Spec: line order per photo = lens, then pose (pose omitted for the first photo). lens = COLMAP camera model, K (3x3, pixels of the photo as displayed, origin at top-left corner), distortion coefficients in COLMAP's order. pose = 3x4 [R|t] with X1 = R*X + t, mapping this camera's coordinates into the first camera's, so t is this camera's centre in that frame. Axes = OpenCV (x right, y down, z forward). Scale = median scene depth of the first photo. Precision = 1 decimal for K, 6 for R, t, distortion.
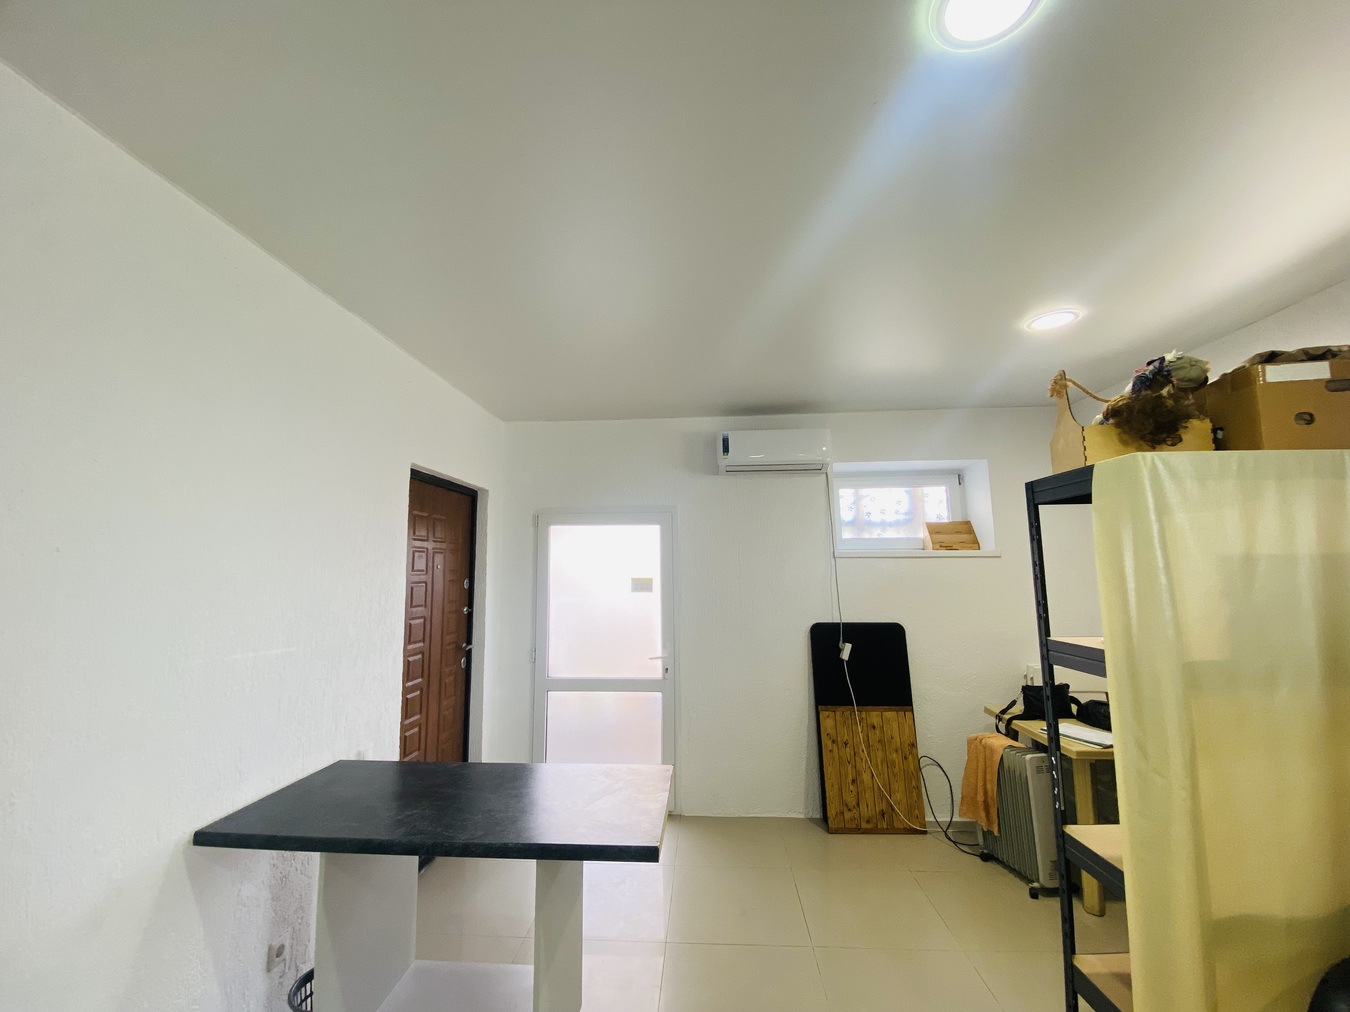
lens RADIAL K [[548.6, 0, 668.1], [0, 548.6, 495.8], [0, 0, 1]] dist [0.002974, -0.011045]
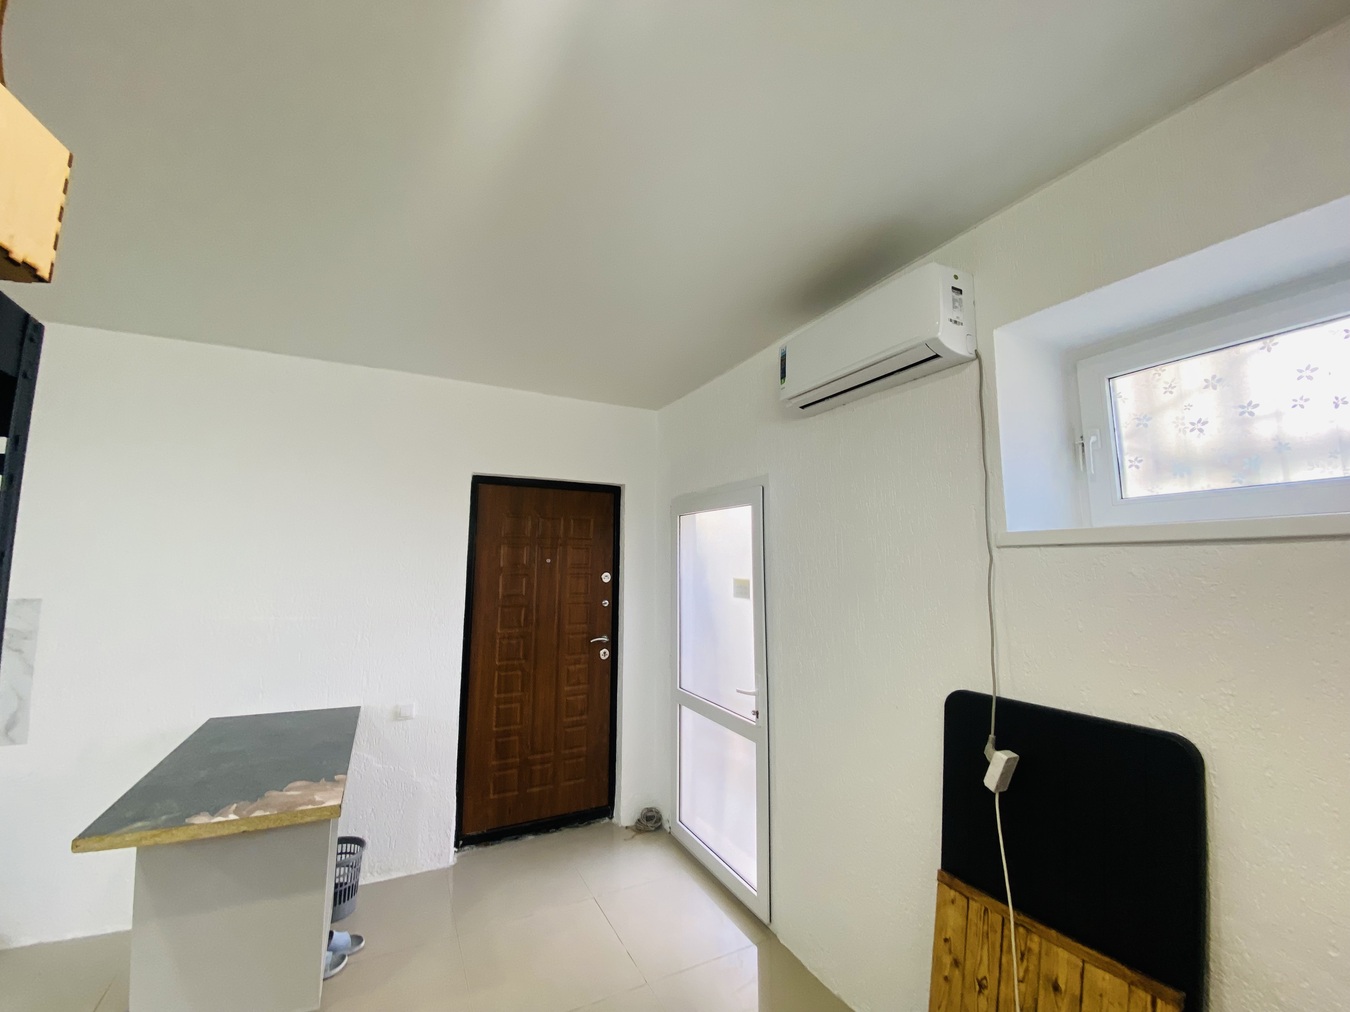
lens RADIAL K [[548.6, 0, 661.2], [0, 548.6, 498.8], [0, 0, 1]] dist [0.002974, -0.011045]
pose [[0.516272, -0.091447, -0.851529, 0.577950], [0.103880, 0.993628, -0.043726, 0.071596], [0.850102, -0.065883, 0.522481, 0.587655]]
